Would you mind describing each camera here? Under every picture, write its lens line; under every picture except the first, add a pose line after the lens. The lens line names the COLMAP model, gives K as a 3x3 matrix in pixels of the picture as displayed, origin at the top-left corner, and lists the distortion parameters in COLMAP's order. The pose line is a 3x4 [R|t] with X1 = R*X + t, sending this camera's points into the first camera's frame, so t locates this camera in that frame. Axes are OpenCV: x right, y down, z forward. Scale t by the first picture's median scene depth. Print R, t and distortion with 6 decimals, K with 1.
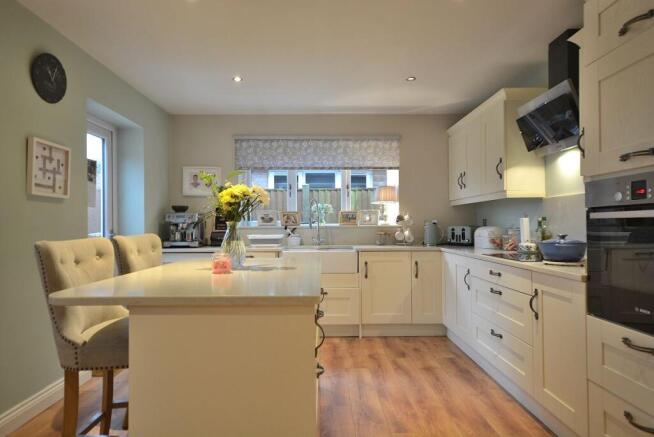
lens RADIAL K [[393.1, 0, 322.5], [0, 393.1, 223.0], [0, 0, 1]] dist [0.009311, 0.008776]
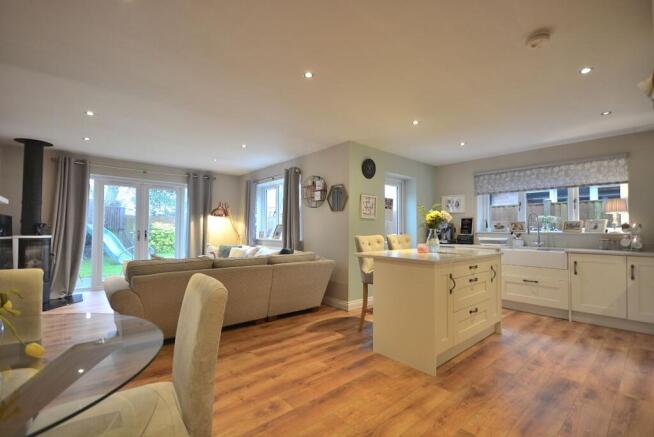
lens RADIAL K [[287.5, 0, 322.7], [0, 287.5, 222.7], [0, 0, 1]] dist [0.006808, -0.009331]
pose [[0.647118, -0.008498, -0.762343, 0.377433], [-0.007044, 0.999829, -0.017125, -0.005317], [0.762358, 0.016451, 0.646947, -0.277964]]
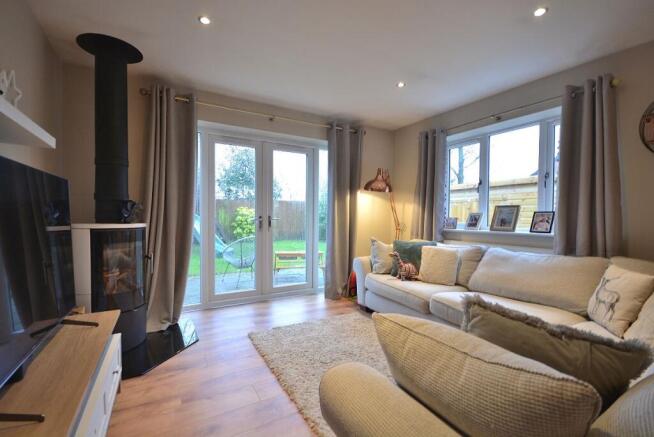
lens RADIAL K [[287.5, 0, 320.2], [0, 287.5, 222.7], [0, 0, 1]] dist [0.006808, -0.009331]
pose [[0.487397, 0.030273, -0.872656, -0.669225], [-0.006428, 0.999496, 0.031083, 0.014131], [0.873157, -0.009540, 0.487346, -0.349316]]
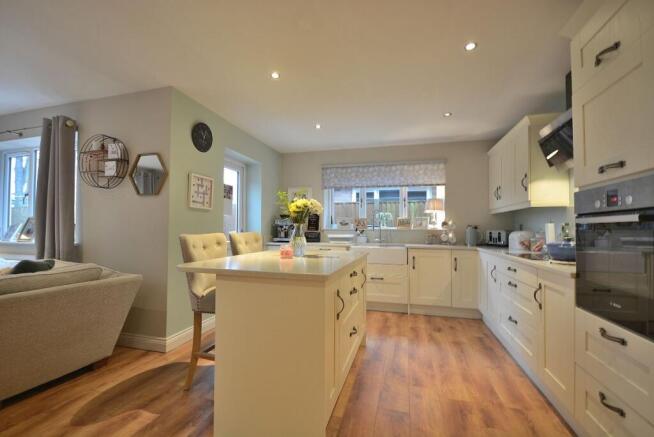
lens RADIAL K [[287.5, 0, 322.5], [0, 287.5, 222.9], [0, 0, 1]] dist [0.006808, -0.009331]
pose [[0.959209, 0.007056, -0.282609, 0.116001], [-0.011417, 0.999840, -0.013787, 0.003991], [0.282467, 0.016451, 0.959136, -0.009307]]
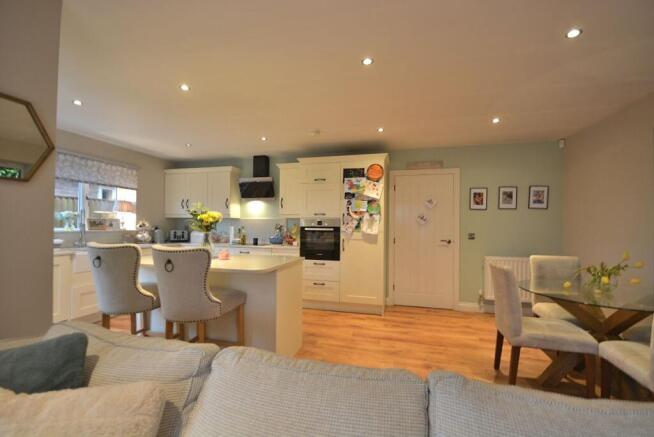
lens RADIAL K [[287.5, 0, 323.8], [0, 287.5, 222.5], [0, 0, 1]] dist [0.006808, -0.009331]
pose [[0.266824, 0.019210, 0.963554, -0.933162], [-0.016504, 0.999746, -0.015361, -0.024155], [-0.963604, -0.011804, 0.267073, 0.107869]]
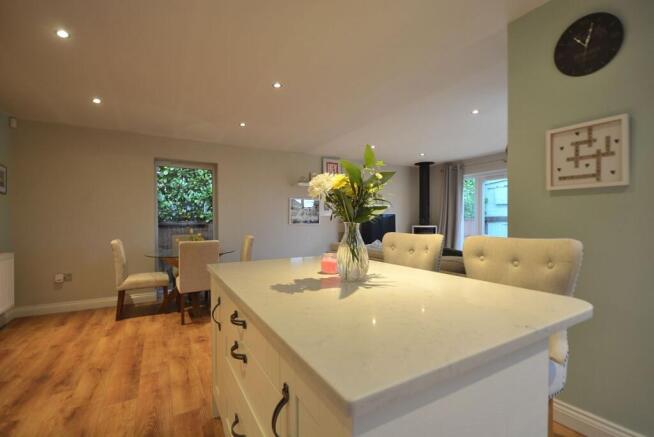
lens RADIAL K [[287.5, 0, 324.0], [0, 287.5, 223.1], [0, 0, 1]] dist [0.006808, -0.009331]
pose [[-0.869754, 0.017536, -0.493174, 0.073817], [0.014181, 0.999844, 0.010543, -0.005542], [0.493282, 0.002177, -0.869867, 1.036492]]
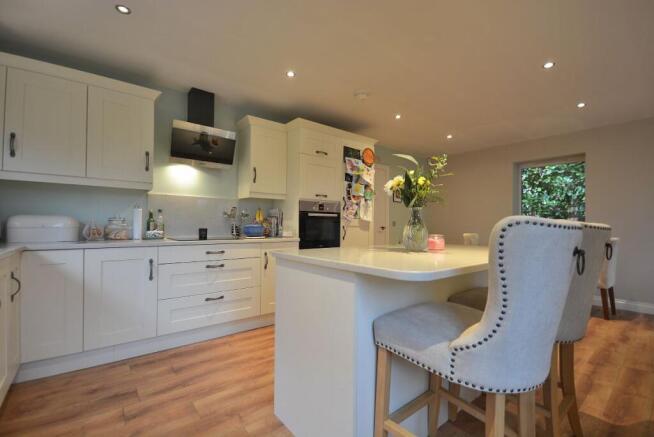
lens RADIAL K [[287.5, 0, 323.4], [0, 287.5, 223.1], [0, 0, 1]] dist [0.006808, -0.009331]
pose [[-0.621416, 0.005290, 0.783463, -0.481897], [-0.008228, 0.999878, -0.013278, 0.035269], [-0.783438, -0.014697, -0.621296, 1.180592]]
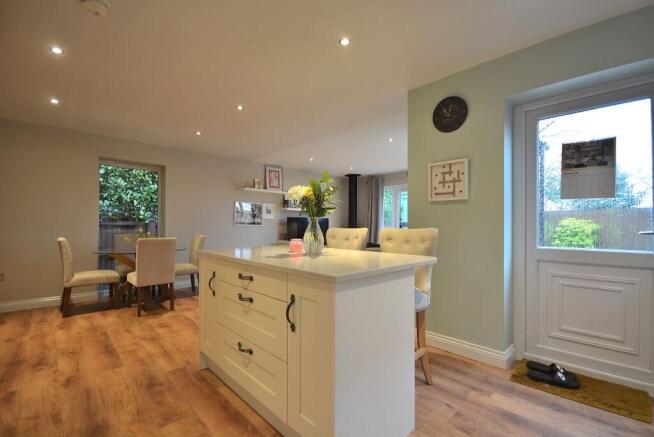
lens RADIAL K [[287.5, 0, 323.9], [0, 287.5, 222.7], [0, 0, 1]] dist [0.006808, -0.009331]
pose [[-0.726097, -0.003537, -0.687583, 0.263636], [0.002813, 0.999963, -0.008114, 0.015785], [0.687586, -0.007826, -0.726061, 1.183490]]
